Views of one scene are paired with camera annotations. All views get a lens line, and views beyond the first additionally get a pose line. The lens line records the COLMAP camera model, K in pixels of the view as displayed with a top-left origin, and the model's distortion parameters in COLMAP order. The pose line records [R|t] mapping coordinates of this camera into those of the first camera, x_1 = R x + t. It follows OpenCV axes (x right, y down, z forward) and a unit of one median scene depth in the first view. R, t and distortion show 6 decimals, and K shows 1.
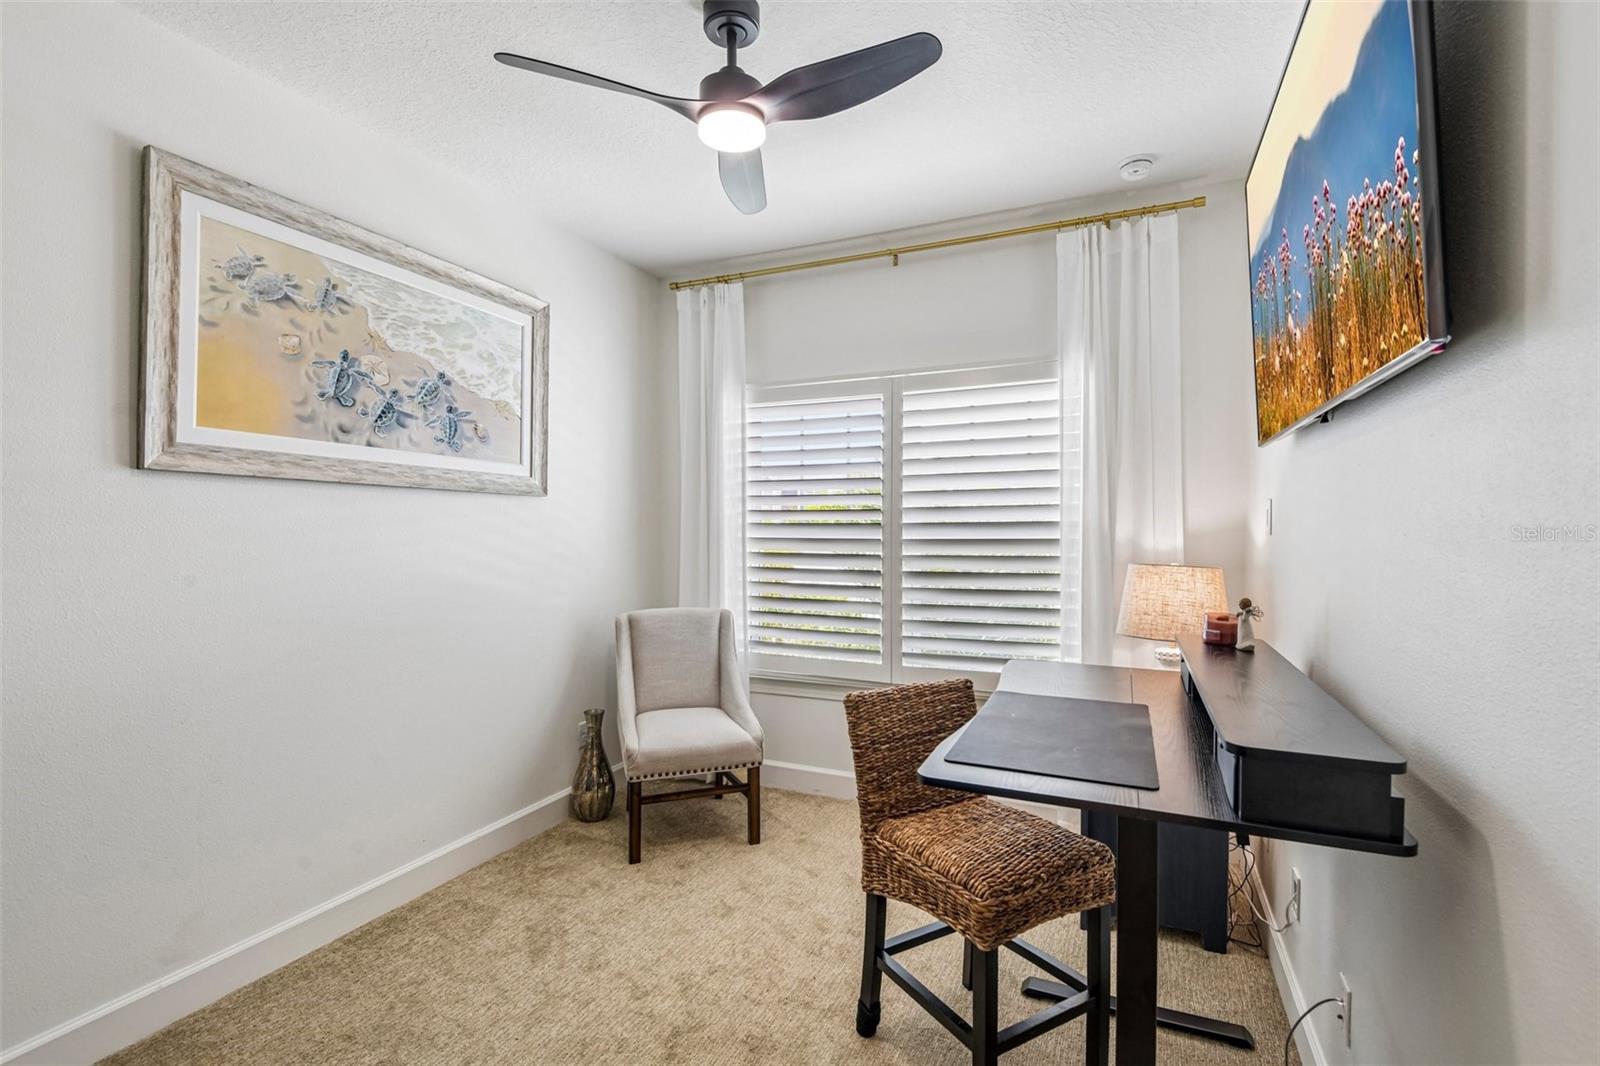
lens RADIAL K [[731.9, 0, 808.4], [0, 731.9, 526.9], [0, 0, 1]] dist [-0.001633, -0.014355]
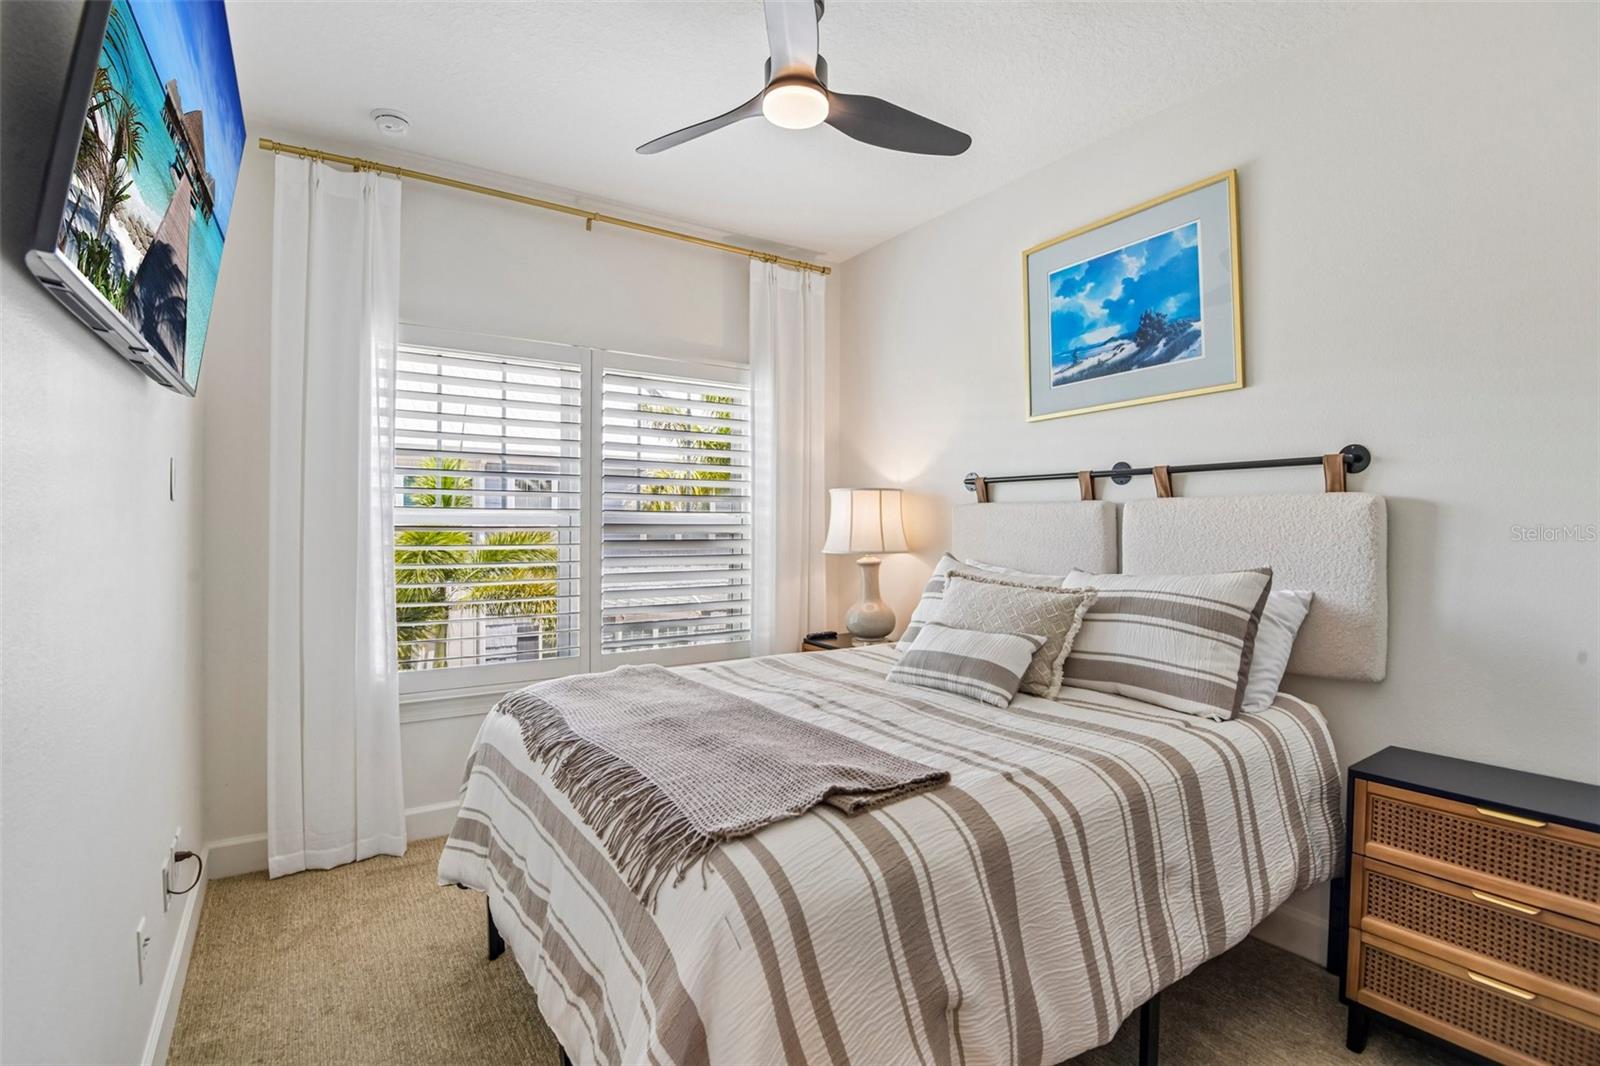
lens RADIAL K [[731.9, 0, 808.4], [0, 731.9, 526.9], [0, 0, 1]] dist [-0.001633, -0.014355]
pose [[0.538824, -0.008035, 0.842380, -0.515399], [-0.018669, 0.999595, 0.021476, -0.005592], [-0.842212, -0.027298, 0.538456, 0.256038]]
